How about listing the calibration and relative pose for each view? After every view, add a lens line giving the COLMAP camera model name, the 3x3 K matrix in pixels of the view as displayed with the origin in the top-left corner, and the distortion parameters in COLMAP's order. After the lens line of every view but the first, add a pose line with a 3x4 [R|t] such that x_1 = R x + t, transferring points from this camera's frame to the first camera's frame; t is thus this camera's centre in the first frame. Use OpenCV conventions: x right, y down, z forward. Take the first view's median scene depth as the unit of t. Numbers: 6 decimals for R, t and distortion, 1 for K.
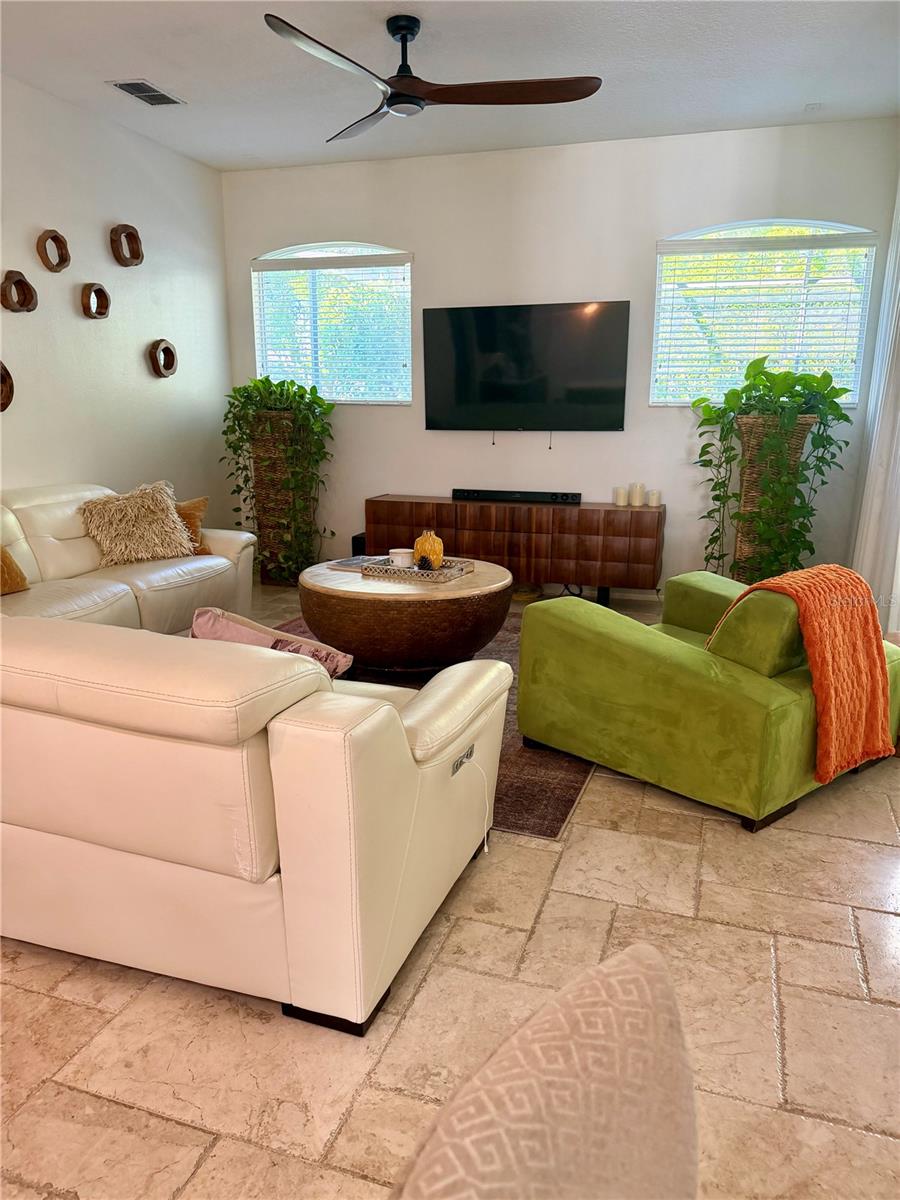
lens RADIAL K [[840.0, 0, 450.0], [0, 840.0, 600.0], [0, 0, 1]] dist [0.163472, -0.293486]
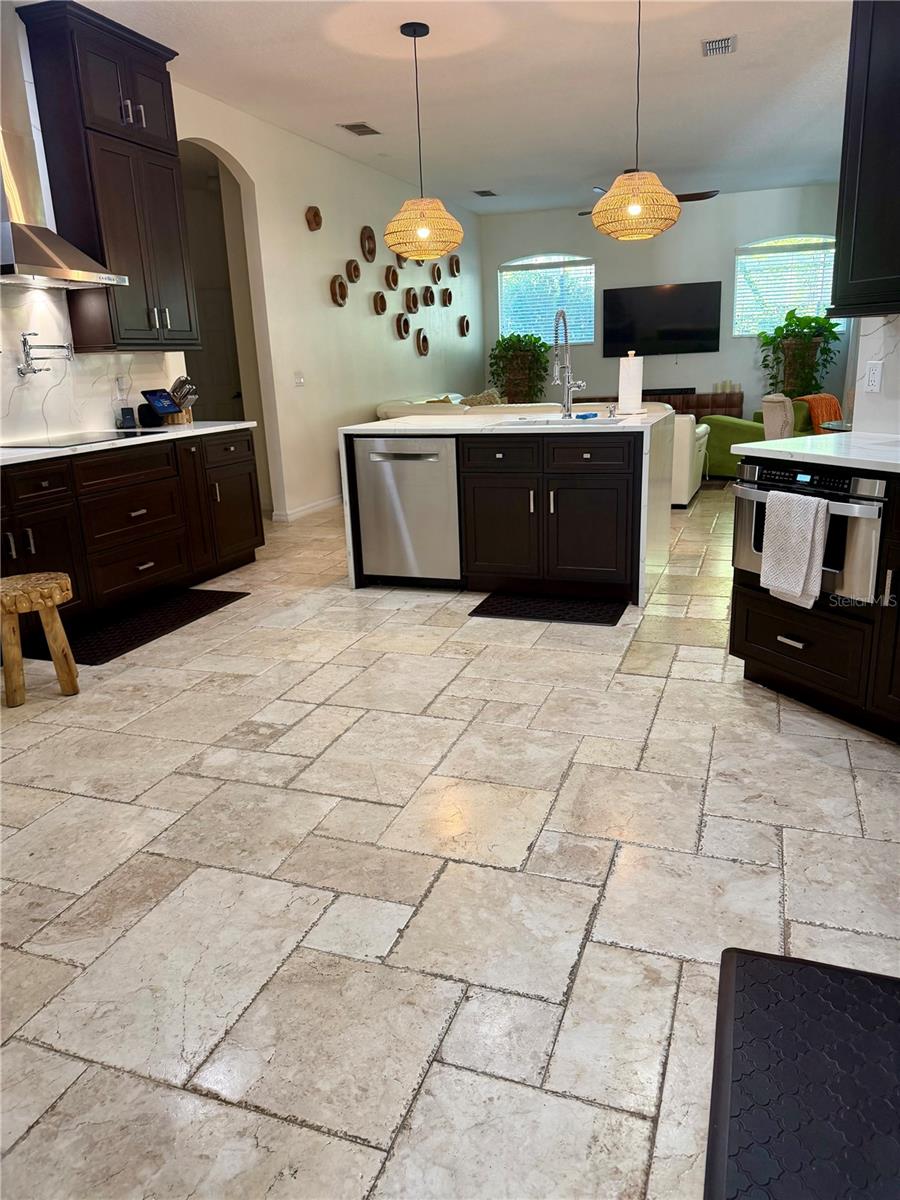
lens RADIAL K [[869.4, 0, 450.0], [0, 869.4, 600.0], [0, 0, 1]] dist [0.026657, -0.004491]
pose [[0.998822, -0.037264, -0.031076, -0.404846], [0.038628, 0.998261, 0.044539, 0.275410], [0.029363, -0.045687, 0.998524, -1.108033]]
